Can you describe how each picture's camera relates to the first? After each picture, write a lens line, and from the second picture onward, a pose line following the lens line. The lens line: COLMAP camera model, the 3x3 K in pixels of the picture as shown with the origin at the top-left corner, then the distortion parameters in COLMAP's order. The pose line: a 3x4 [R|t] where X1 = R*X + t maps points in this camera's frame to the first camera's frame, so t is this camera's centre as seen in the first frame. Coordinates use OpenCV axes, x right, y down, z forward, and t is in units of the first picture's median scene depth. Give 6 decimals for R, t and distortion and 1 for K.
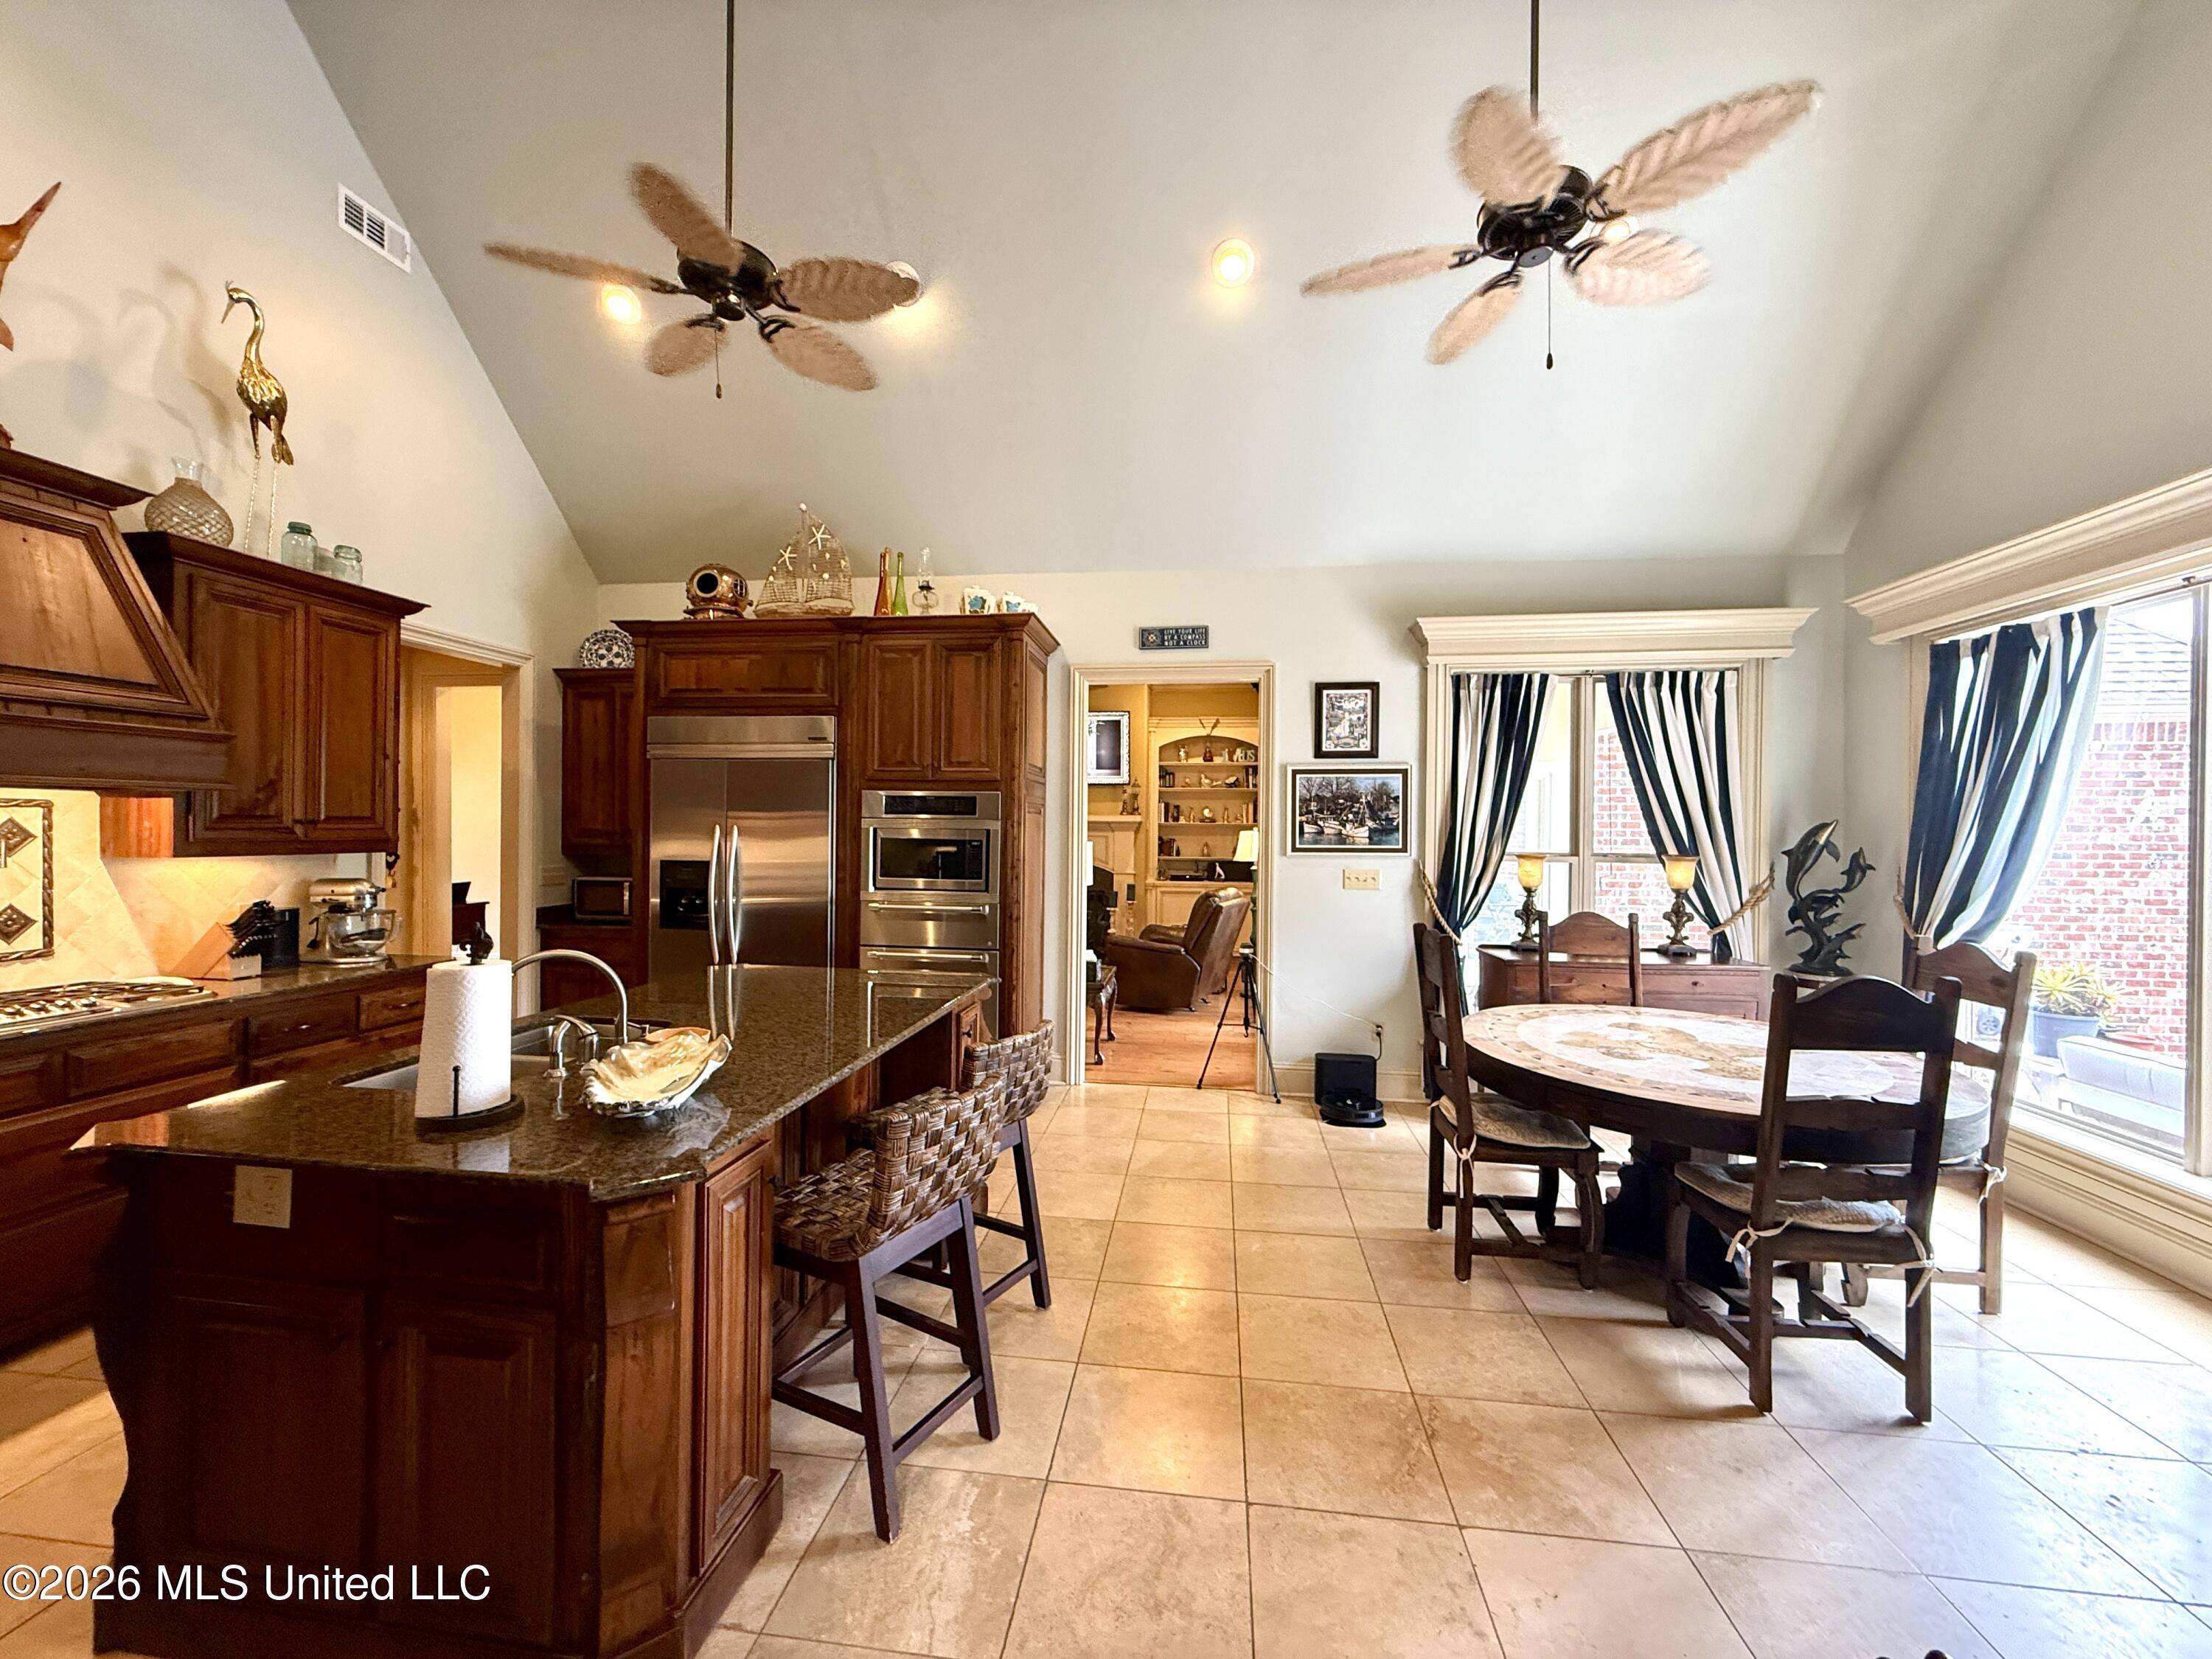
lens RADIAL K [[879.7, 0, 1101.0], [0, 879.7, 831.8], [0, 0, 1]] dist [-0.000807, 0.000146]
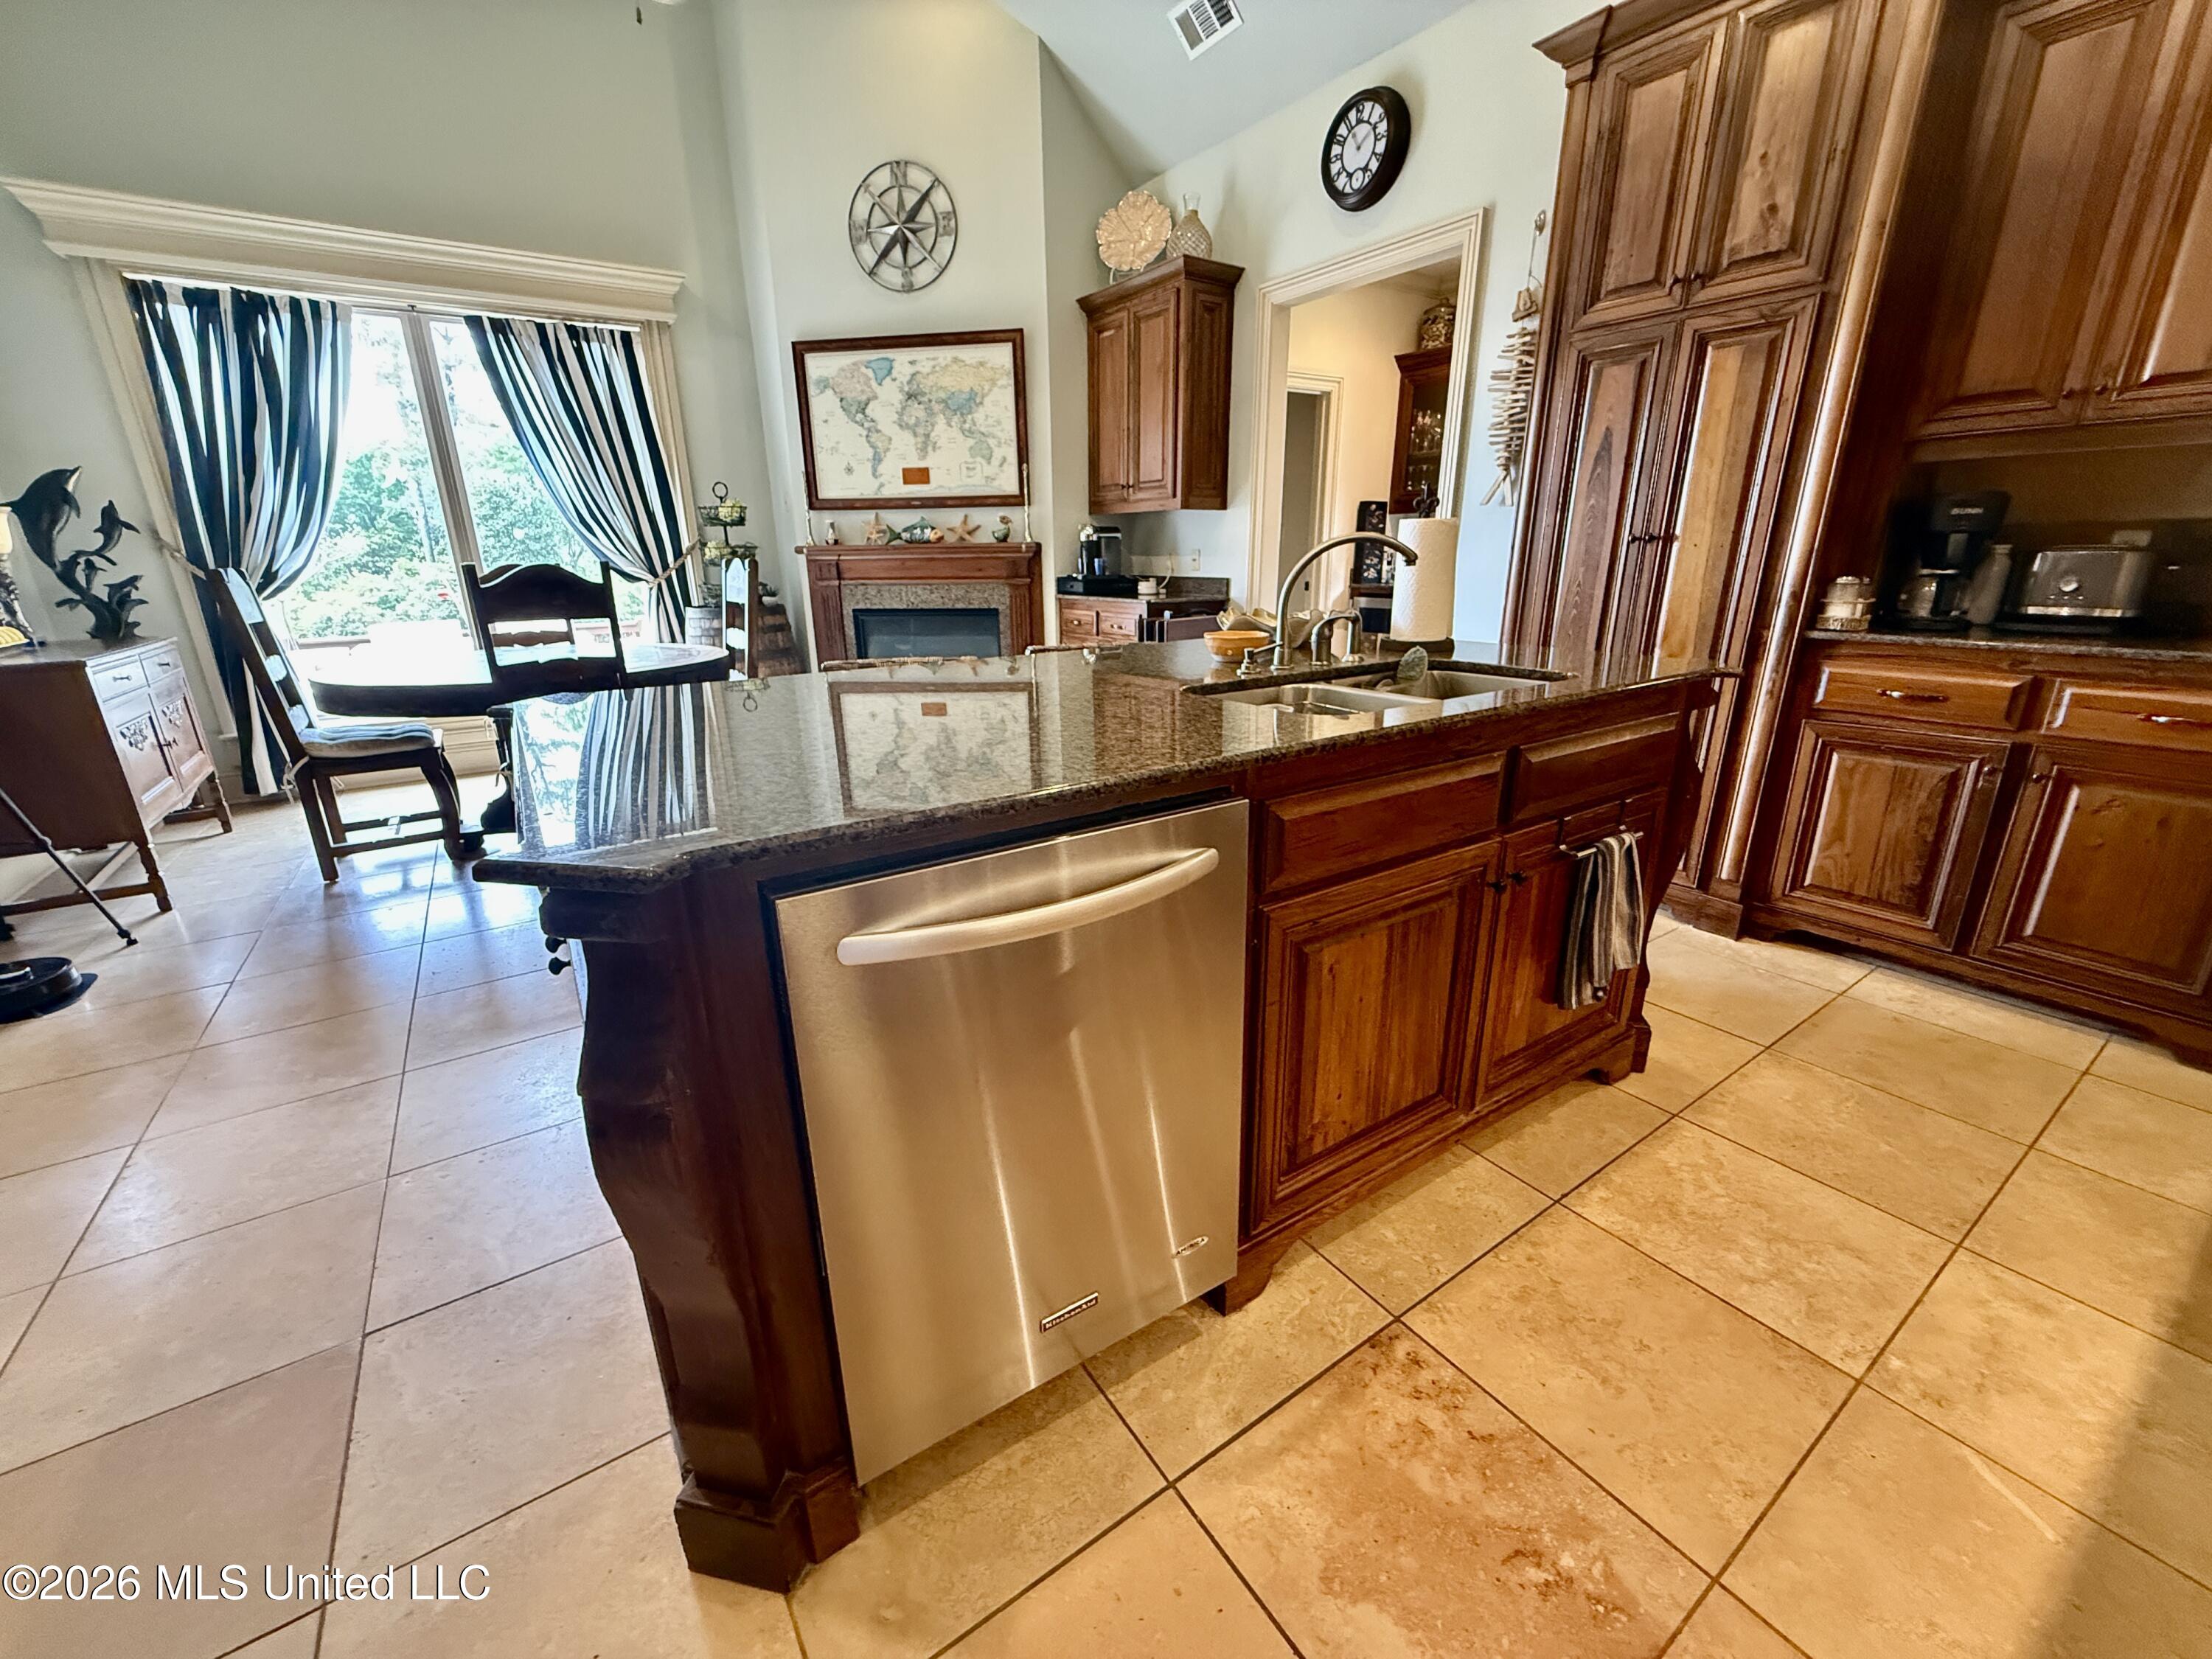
lens RADIAL K [[879.7, 0, 1102.9], [0, 879.7, 825.0], [0, 0, 1]] dist [-0.000807, 0.000146]
pose [[-0.664236, -0.220962, 0.714119, -0.677706], [0.013191, 0.951701, 0.306744, 0.089636], [-0.747406, 0.213170, -0.629239, 1.091359]]
